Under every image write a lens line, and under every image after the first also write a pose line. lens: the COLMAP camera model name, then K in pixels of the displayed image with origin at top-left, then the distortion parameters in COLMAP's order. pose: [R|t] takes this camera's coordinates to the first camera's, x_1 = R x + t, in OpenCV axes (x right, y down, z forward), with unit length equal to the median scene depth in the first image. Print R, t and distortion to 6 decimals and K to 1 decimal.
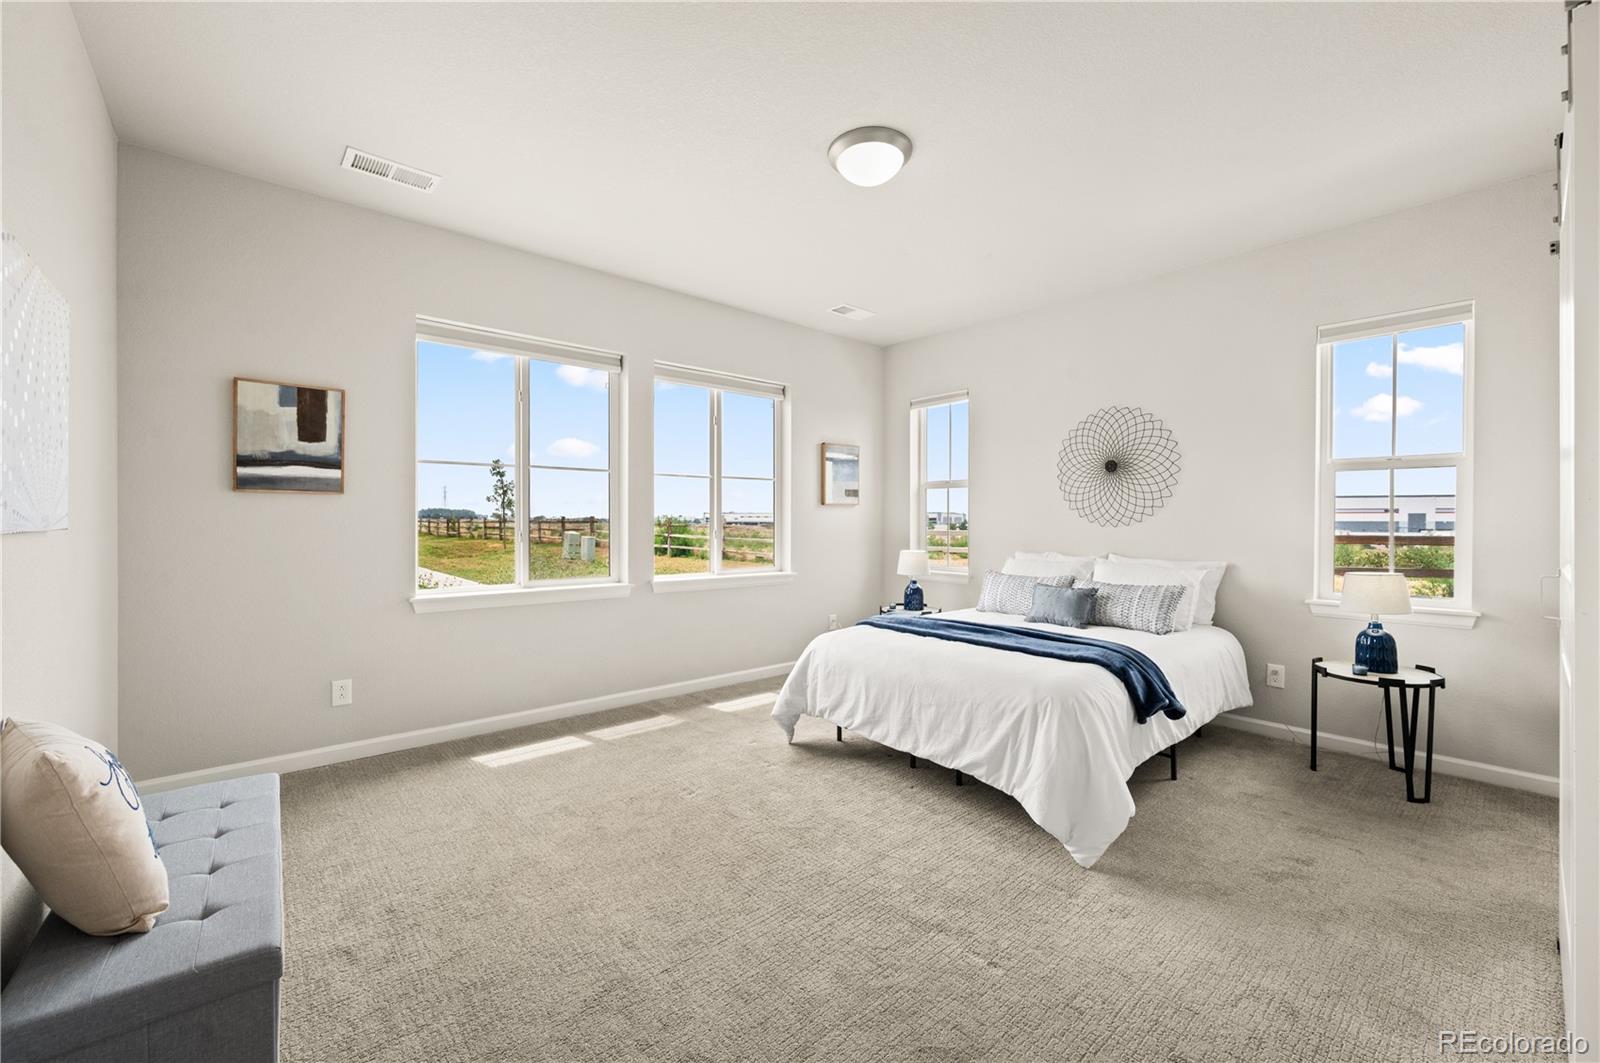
lens RADIAL K [[634.0, 0, 791.8], [0, 634.0, 529.3], [0, 0, 1]] dist [-0.001794, -0.000105]
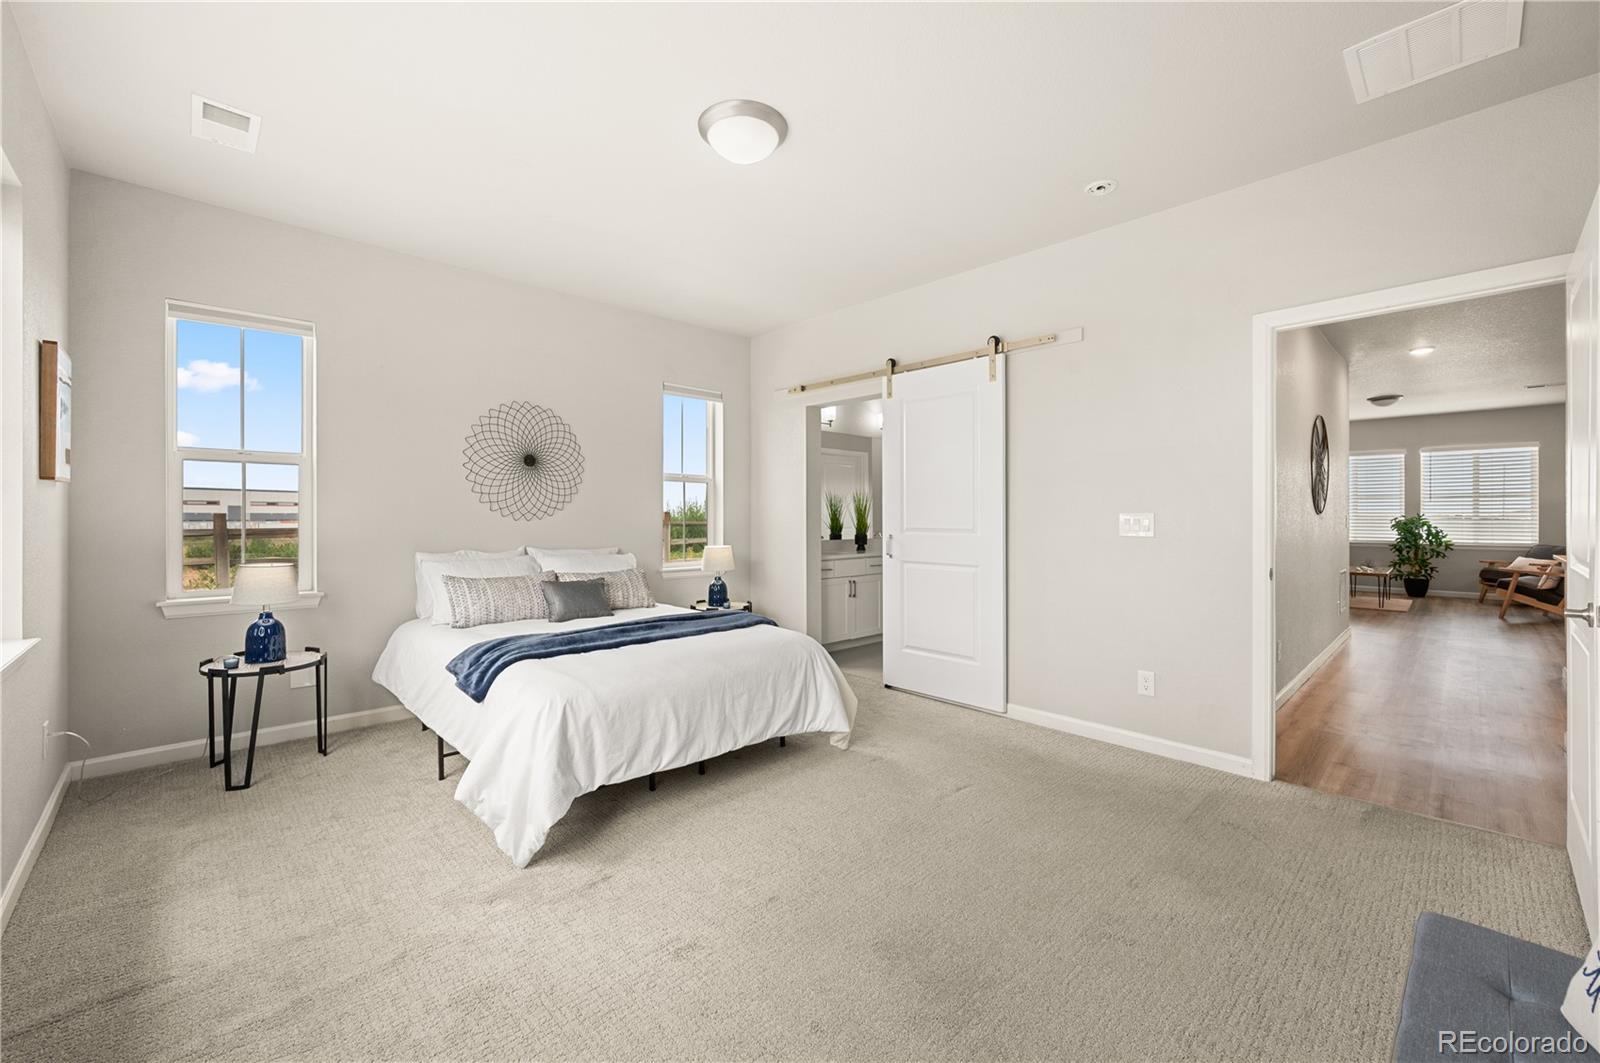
lens RADIAL K [[634.0, 0, 806.6], [0, 634.0, 520.4], [0, 0, 1]] dist [-0.001794, -0.000105]
pose [[-0.056935, -0.008733, 0.998340, -0.526926], [0.010728, 0.999899, 0.009359, -0.009329], [-0.998320, 0.011243, -0.056836, 0.612992]]
